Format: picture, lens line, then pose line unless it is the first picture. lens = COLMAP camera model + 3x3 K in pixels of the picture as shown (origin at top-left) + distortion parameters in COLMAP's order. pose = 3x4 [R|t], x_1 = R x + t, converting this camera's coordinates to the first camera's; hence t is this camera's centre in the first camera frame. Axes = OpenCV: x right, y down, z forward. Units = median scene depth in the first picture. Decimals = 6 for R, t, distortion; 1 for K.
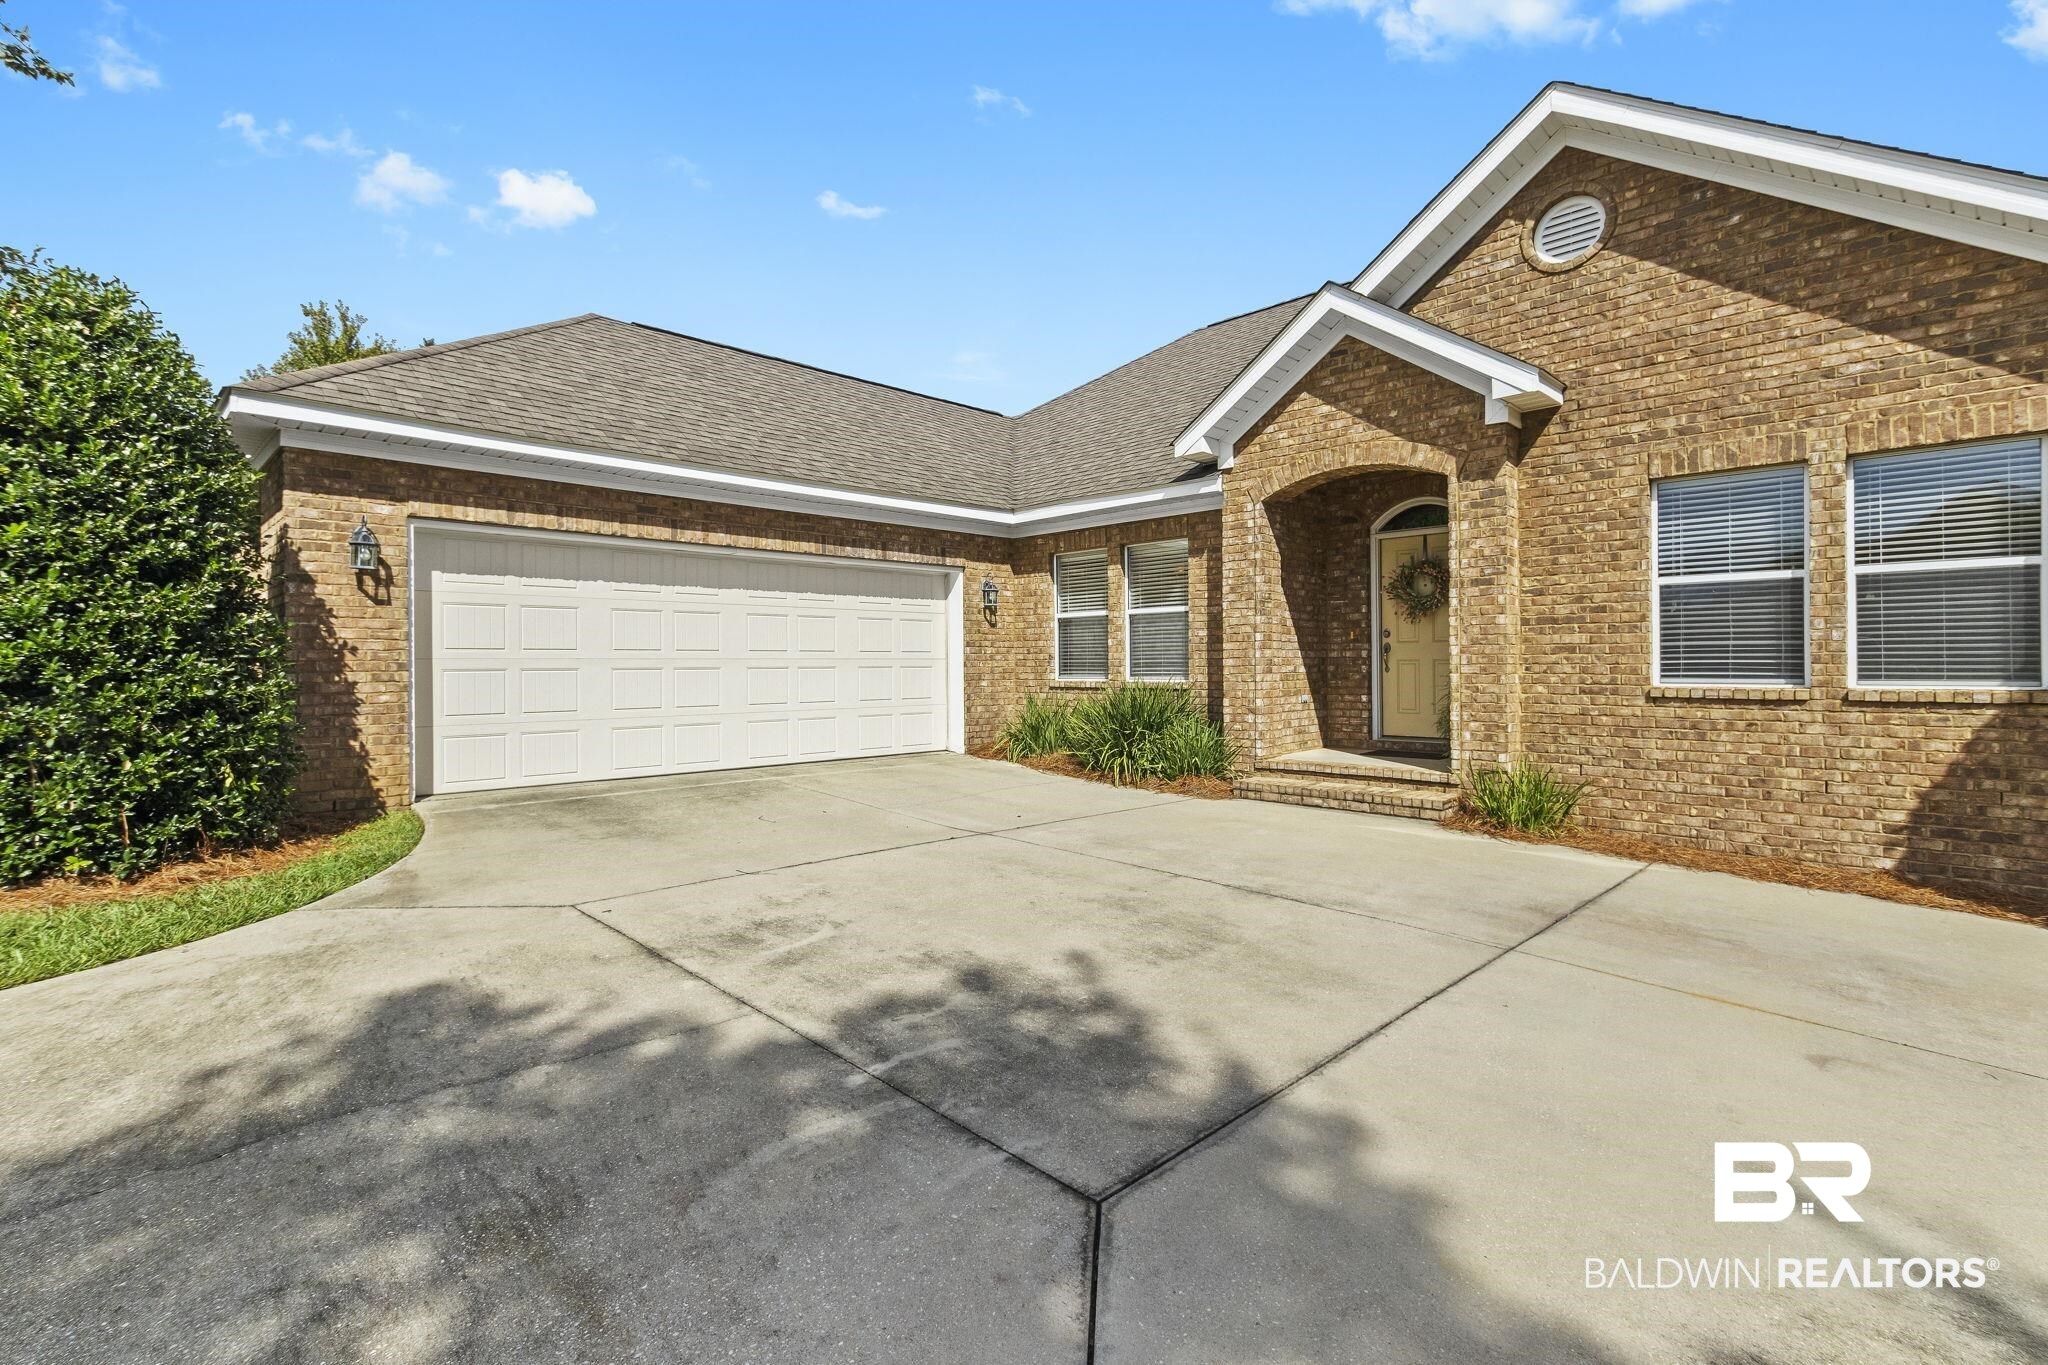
lens RADIAL K [[909.1, 0, 1010.7], [0, 909.1, 674.7], [0, 0, 1]] dist [0.001415, 0.000282]
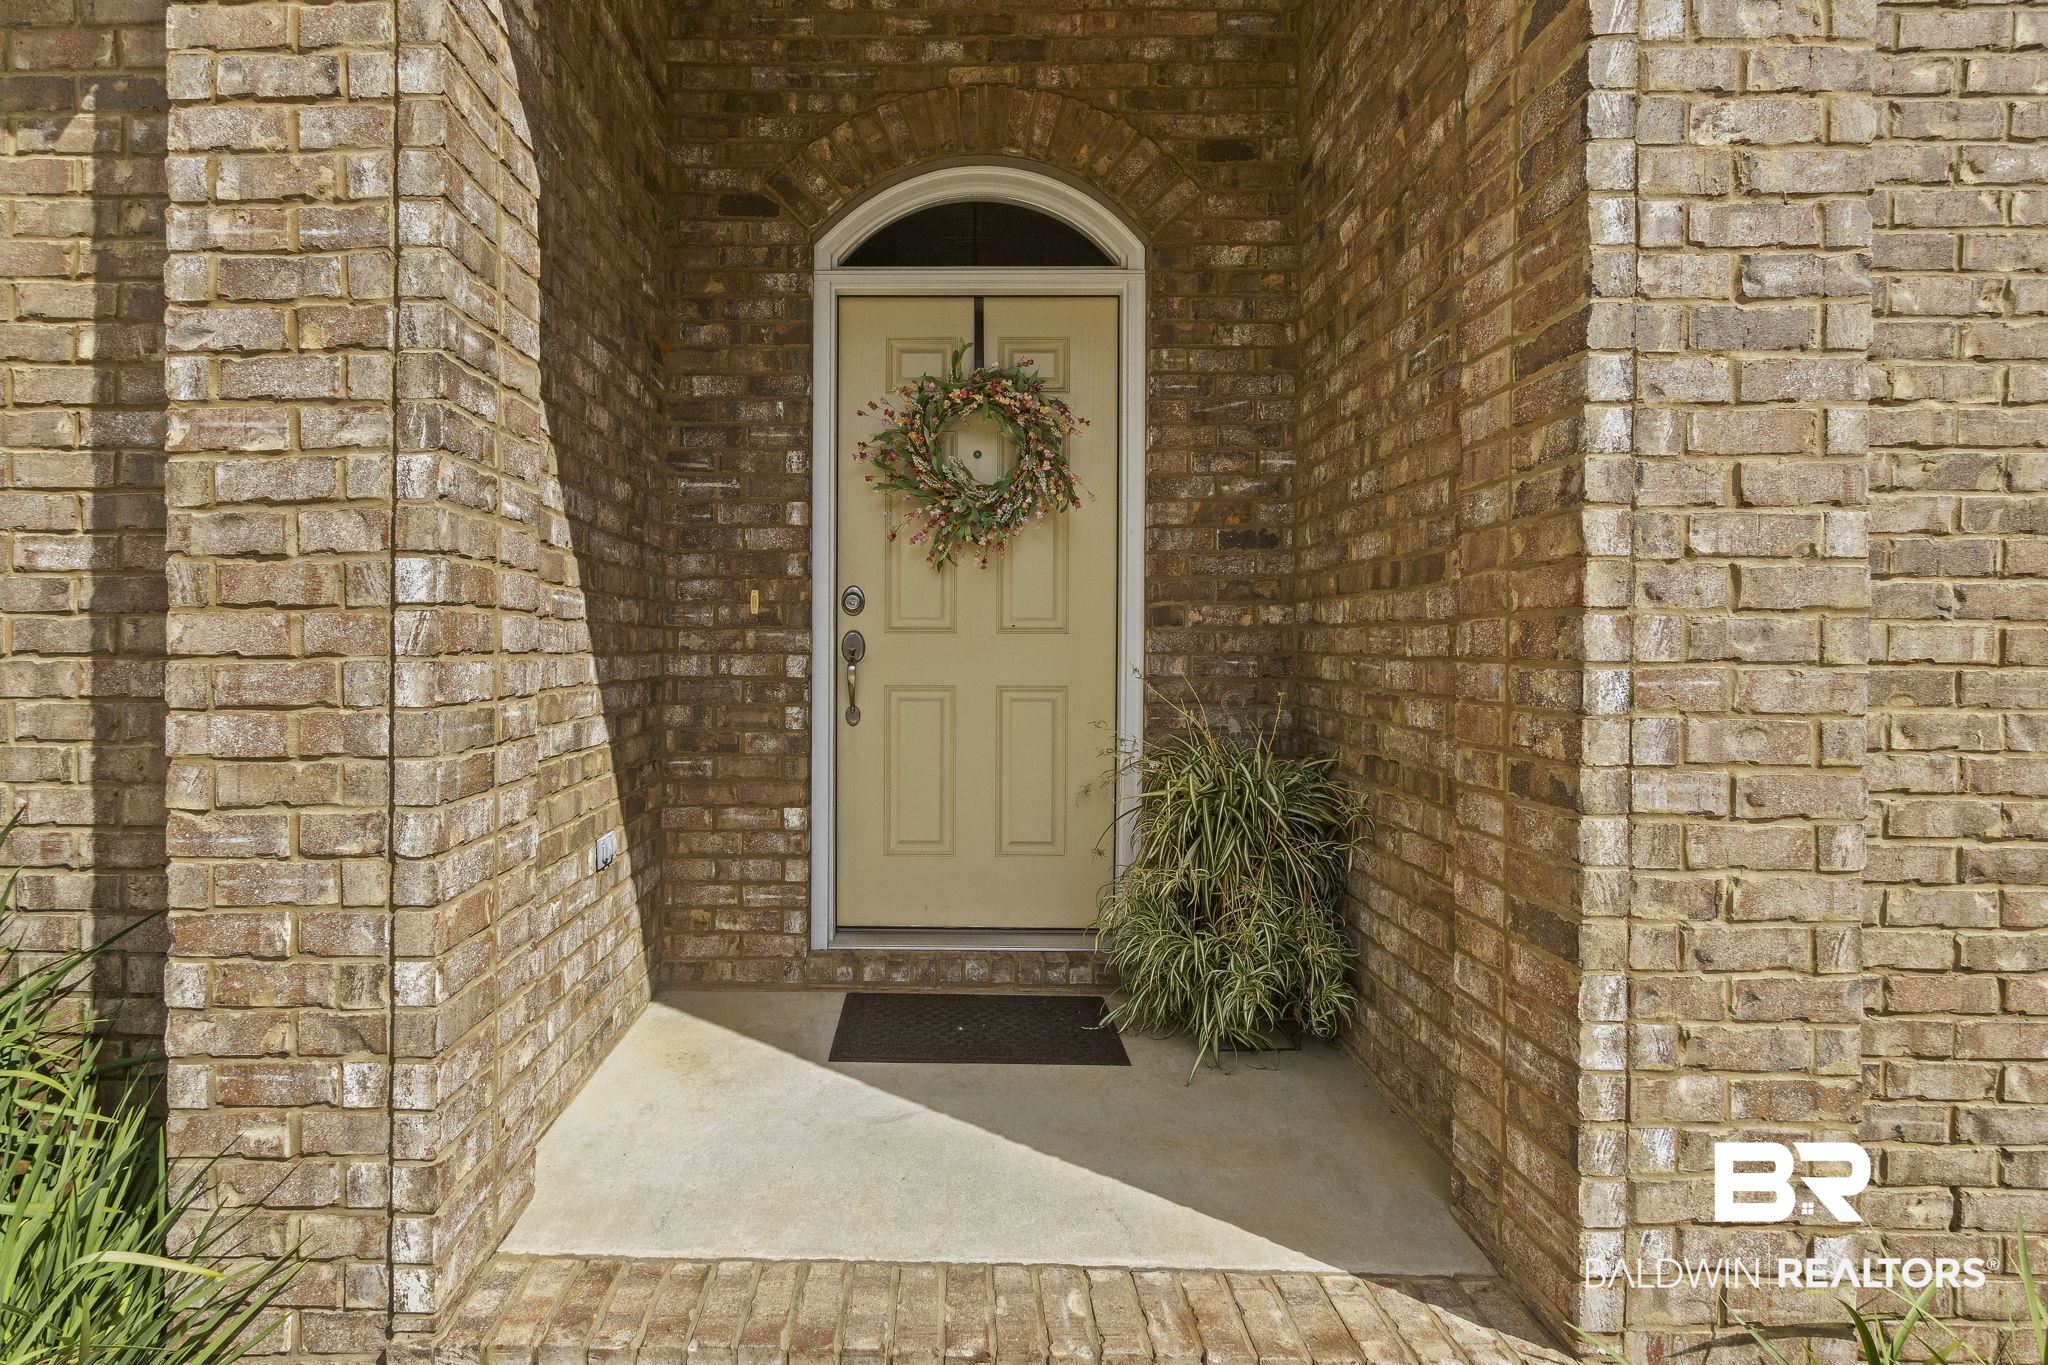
lens RADIAL K [[1120.5, 0, 1026.3], [0, 1120.5, 651.0], [0, 0, 1]] dist [0.000238, 0.000510]
pose [[0.701942, 0.010434, 0.712158, 0.199721], [-0.002278, 0.999920, -0.012404, -0.026056], [-0.712231, 0.007085, 0.701909, 0.756290]]
